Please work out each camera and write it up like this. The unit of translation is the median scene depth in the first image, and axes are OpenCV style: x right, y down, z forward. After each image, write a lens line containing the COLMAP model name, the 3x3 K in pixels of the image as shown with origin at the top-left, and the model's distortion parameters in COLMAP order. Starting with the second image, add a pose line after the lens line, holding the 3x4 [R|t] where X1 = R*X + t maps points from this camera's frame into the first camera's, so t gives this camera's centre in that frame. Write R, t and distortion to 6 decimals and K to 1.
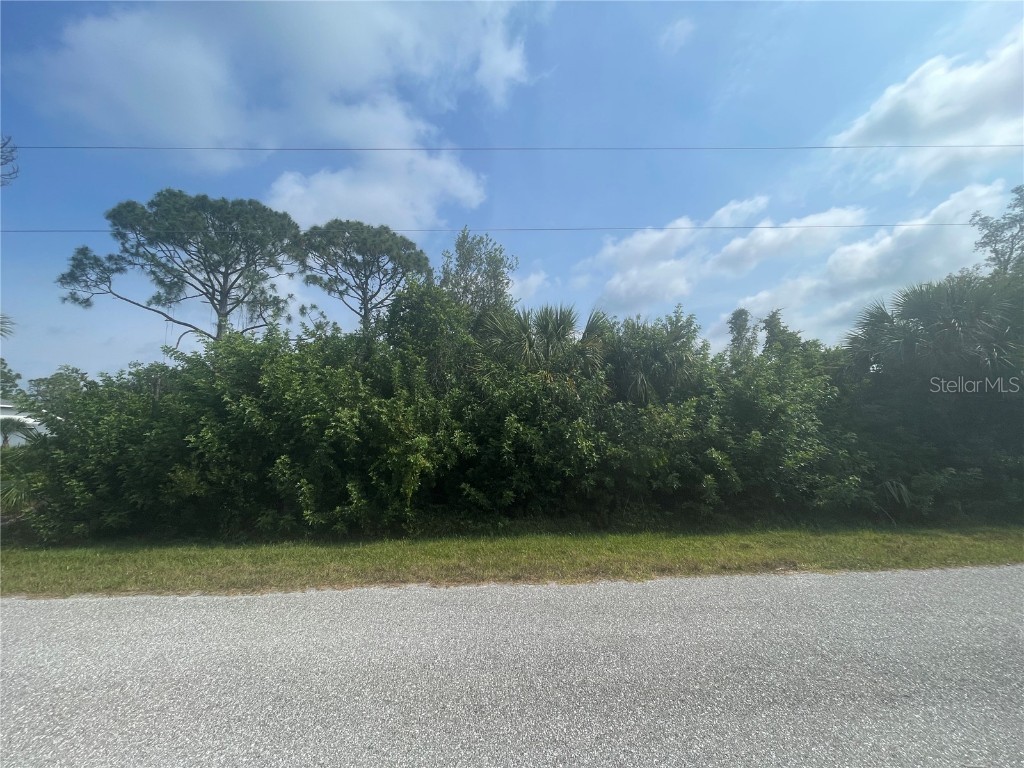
lens RADIAL K [[407.0, 0, 509.2], [0, 407.0, 382.0], [0, 0, 1]] dist [0.001459, 0.000150]
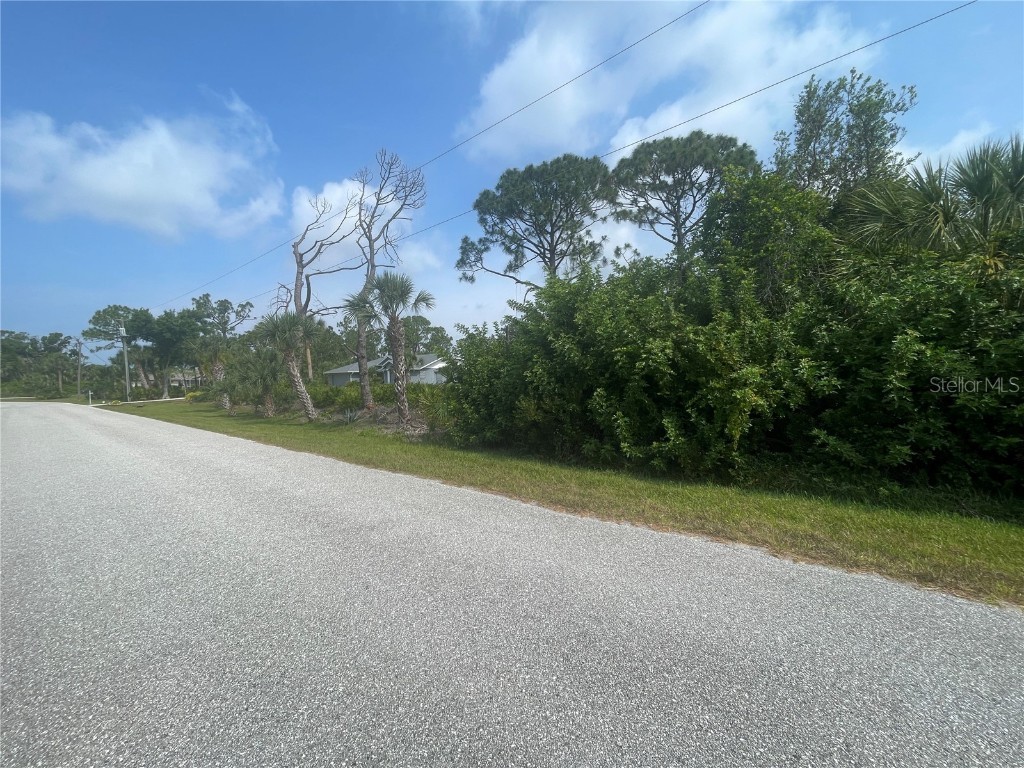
lens RADIAL K [[416.8, 0, 509.6], [0, 416.8, 384.6], [0, 0, 1]] dist [-0.000585, -0.000173]
pose [[0.739121, 0.005451, -0.673550, -0.013063], [0.099979, 0.988003, 0.117708, 0.020759], [0.666111, -0.154341, 0.729709, 0.071861]]
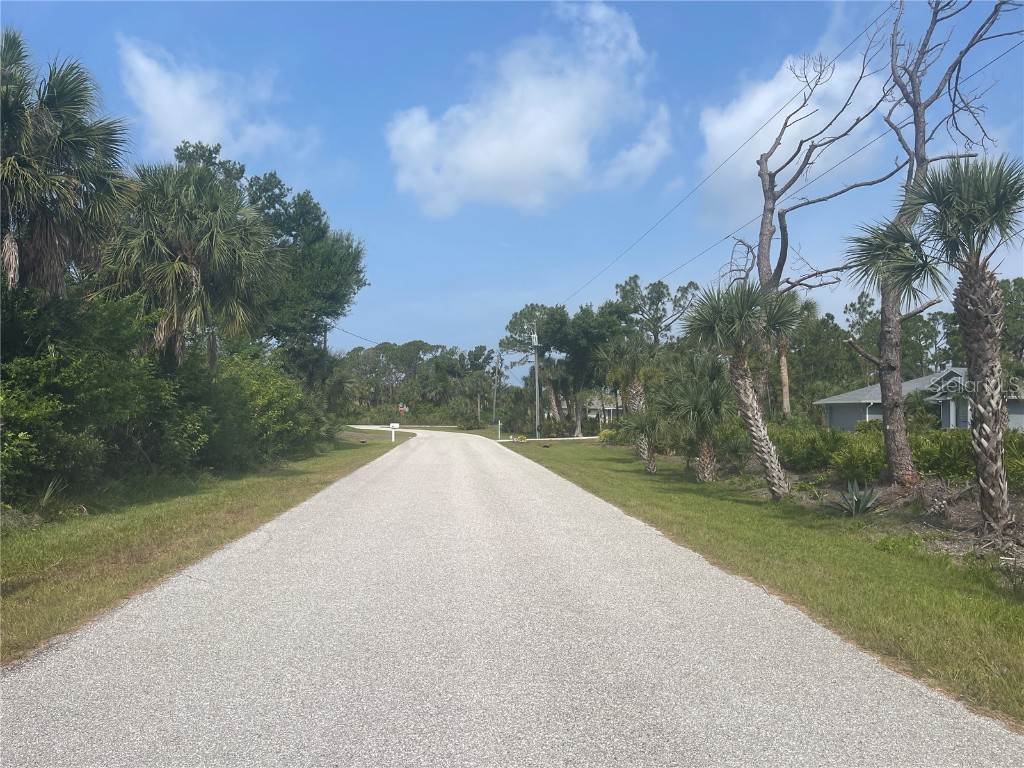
lens RADIAL K [[747.1, 0, 511.9], [0, 747.1, 392.0], [0, 0, 1]] dist [0.055741, -0.084405]
pose [[0.023135, -0.020826, -0.999515, -0.293916], [0.114194, 0.993294, -0.018053, 0.043633], [0.993189, -0.113721, 0.025359, 0.231589]]
